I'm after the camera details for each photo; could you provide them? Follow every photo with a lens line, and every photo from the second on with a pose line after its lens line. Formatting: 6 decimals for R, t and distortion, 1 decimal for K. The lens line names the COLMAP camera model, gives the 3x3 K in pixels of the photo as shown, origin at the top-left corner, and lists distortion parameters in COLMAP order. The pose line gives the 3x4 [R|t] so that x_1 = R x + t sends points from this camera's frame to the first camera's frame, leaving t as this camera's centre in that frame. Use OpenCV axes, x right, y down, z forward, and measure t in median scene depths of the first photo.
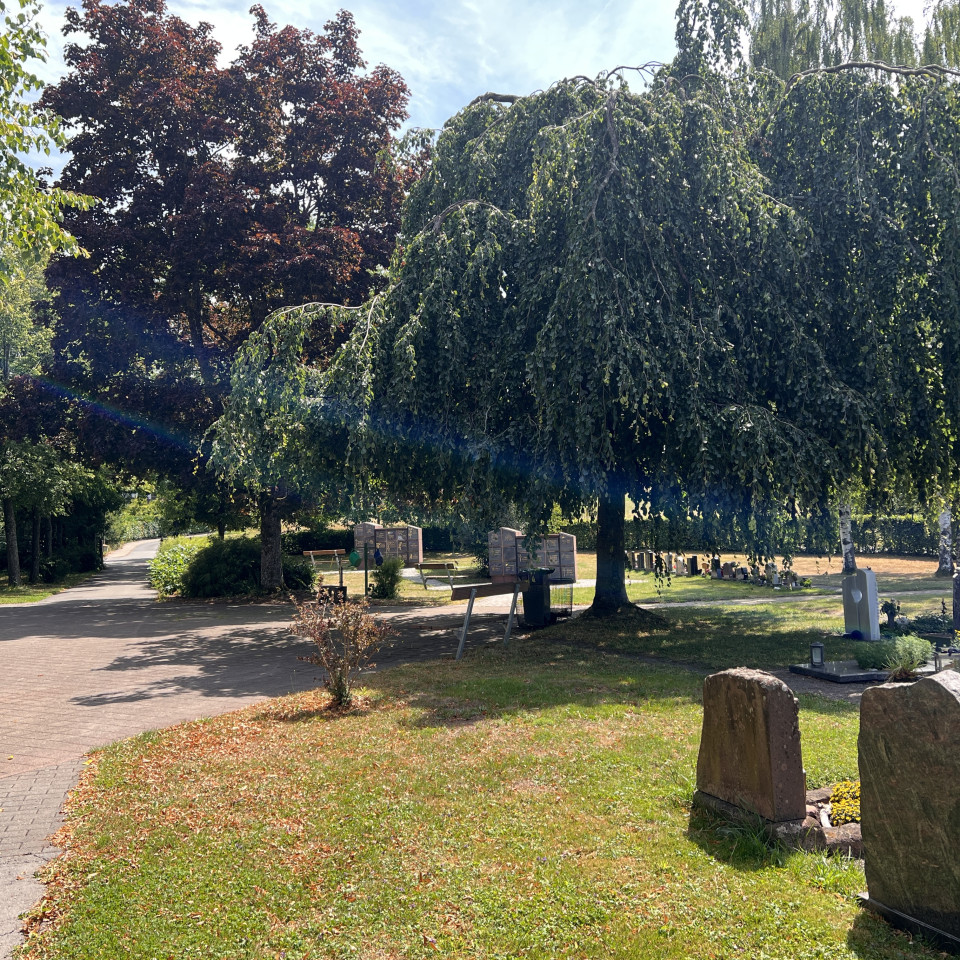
lens RADIAL K [[951.9, 0, 480.0], [0, 951.9, 480.0], [0, 0, 1]] dist [-0.001285, -0.017166]
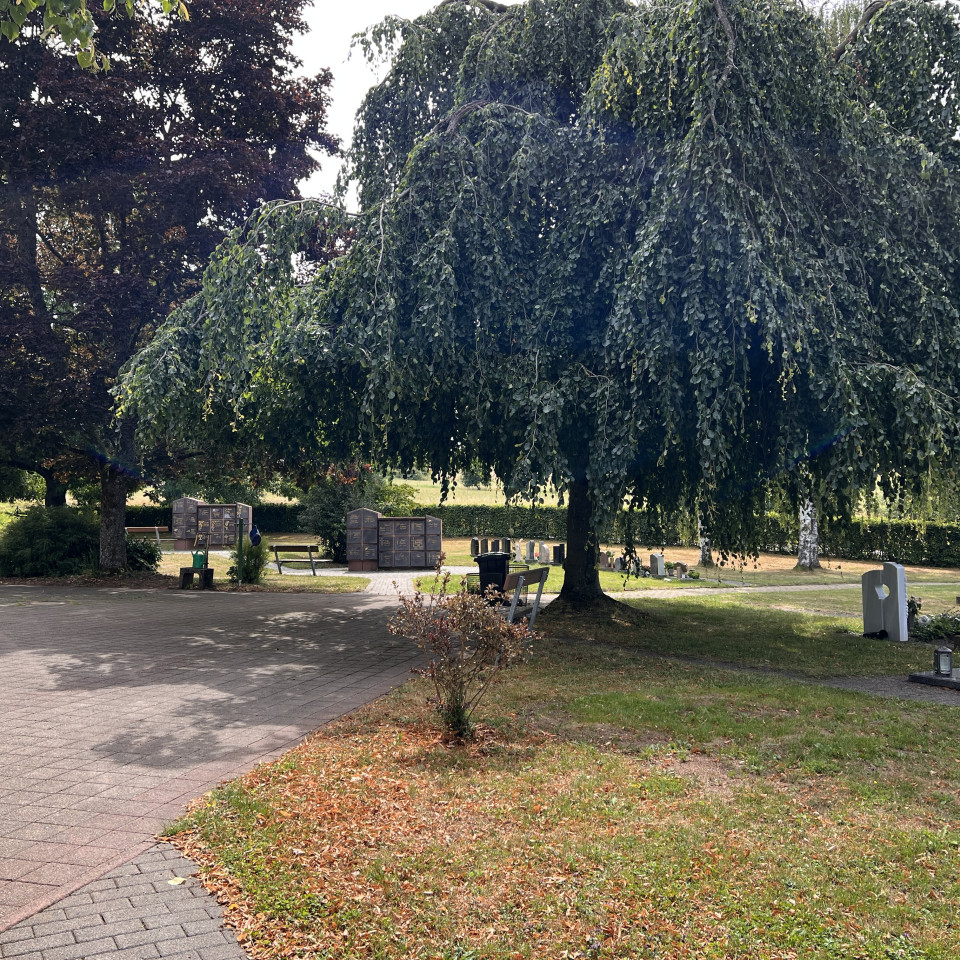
lens RADIAL K [[951.9, 0, 480.0], [0, 951.9, 480.0], [0, 0, 1]] dist [-0.001285, -0.017166]
pose [[0.972446, 0.042223, 0.229274, -0.193144], [-0.045507, 0.998923, 0.009050, 0.023936], [-0.228645, -0.019234, 0.973320, 0.202464]]
